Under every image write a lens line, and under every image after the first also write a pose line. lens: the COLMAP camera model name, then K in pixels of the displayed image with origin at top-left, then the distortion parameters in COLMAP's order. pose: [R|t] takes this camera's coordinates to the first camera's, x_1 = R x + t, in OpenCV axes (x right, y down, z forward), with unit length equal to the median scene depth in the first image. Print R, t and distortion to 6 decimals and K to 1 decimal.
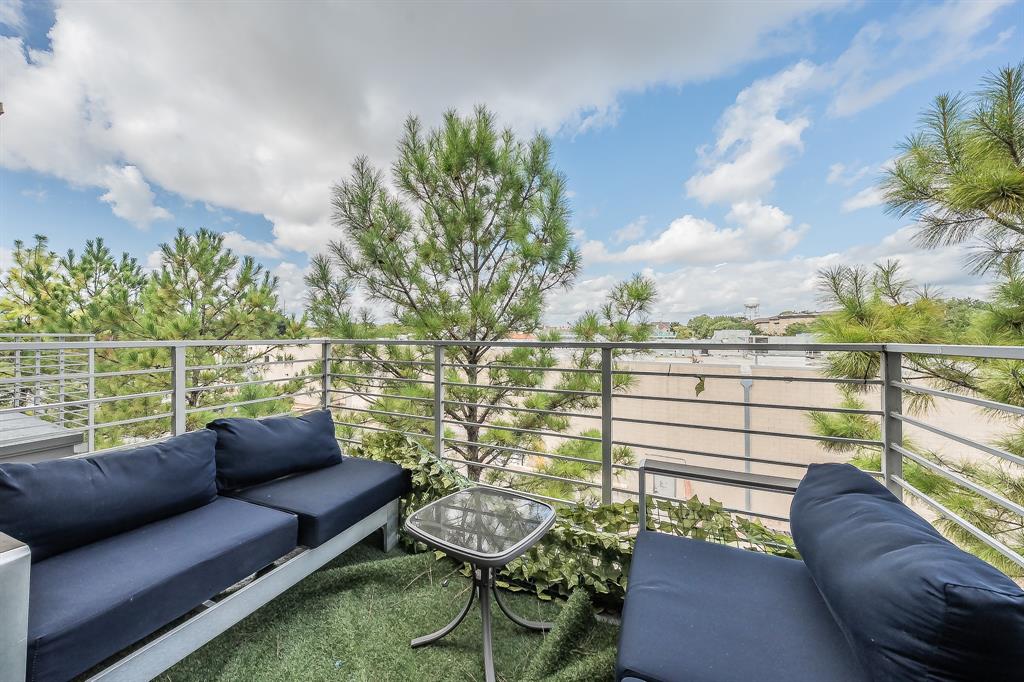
lens RADIAL K [[346.6, 0, 512.0], [0, 346.6, 341.0], [0, 0, 1]] dist [-0.000039, -0.000001]
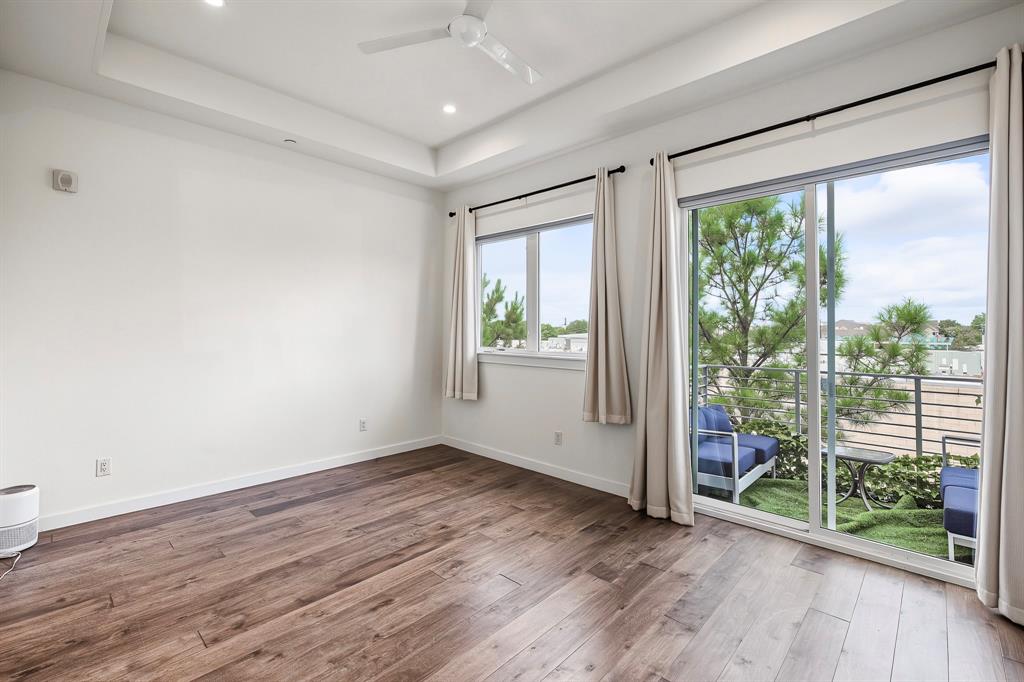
lens RADIAL K [[451.1, 0, 511.4], [0, 451.1, 325.6], [0, 0, 1]] dist [0.000250, 0.000039]
pose [[0.946994, 0.005974, -0.321196, -1.125120], [-0.015041, 0.999555, -0.025754, -0.189236], [0.320900, 0.029220, 0.946662, -2.236501]]
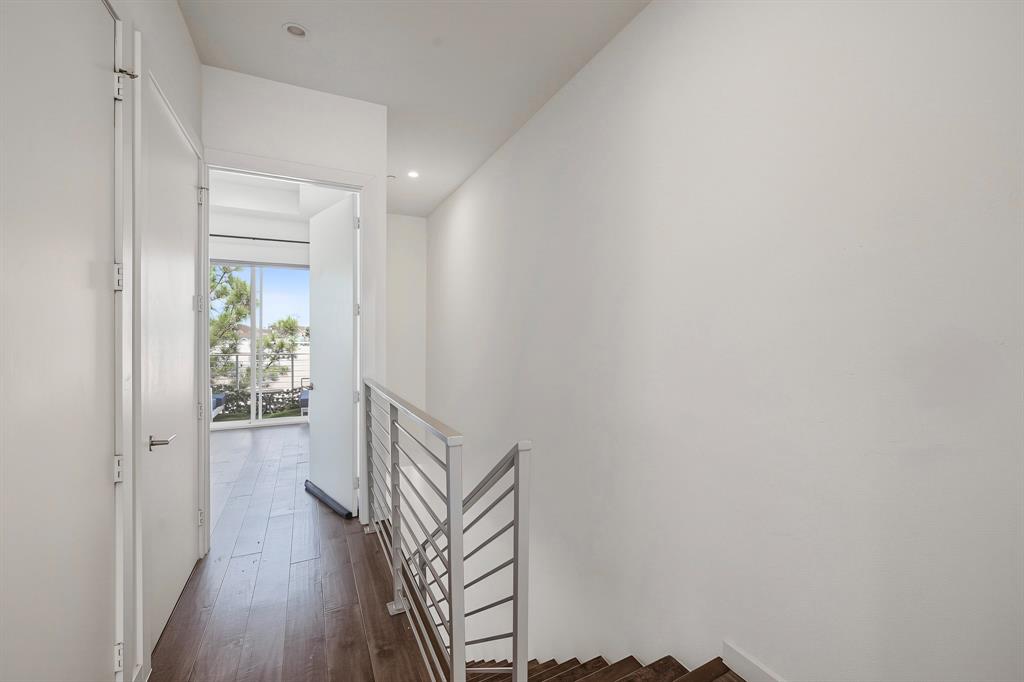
lens RADIAL K [[405.7, 0, 512.0], [0, 405.7, 341.0], [0, 0, 1]] dist [0.000084, 0.000058]
pose [[0.621950, 0.004097, 0.783046, -2.117364], [-0.000036, 0.999986, -0.005204, -0.142019], [-0.783057, 0.003208, 0.621942, -4.583198]]
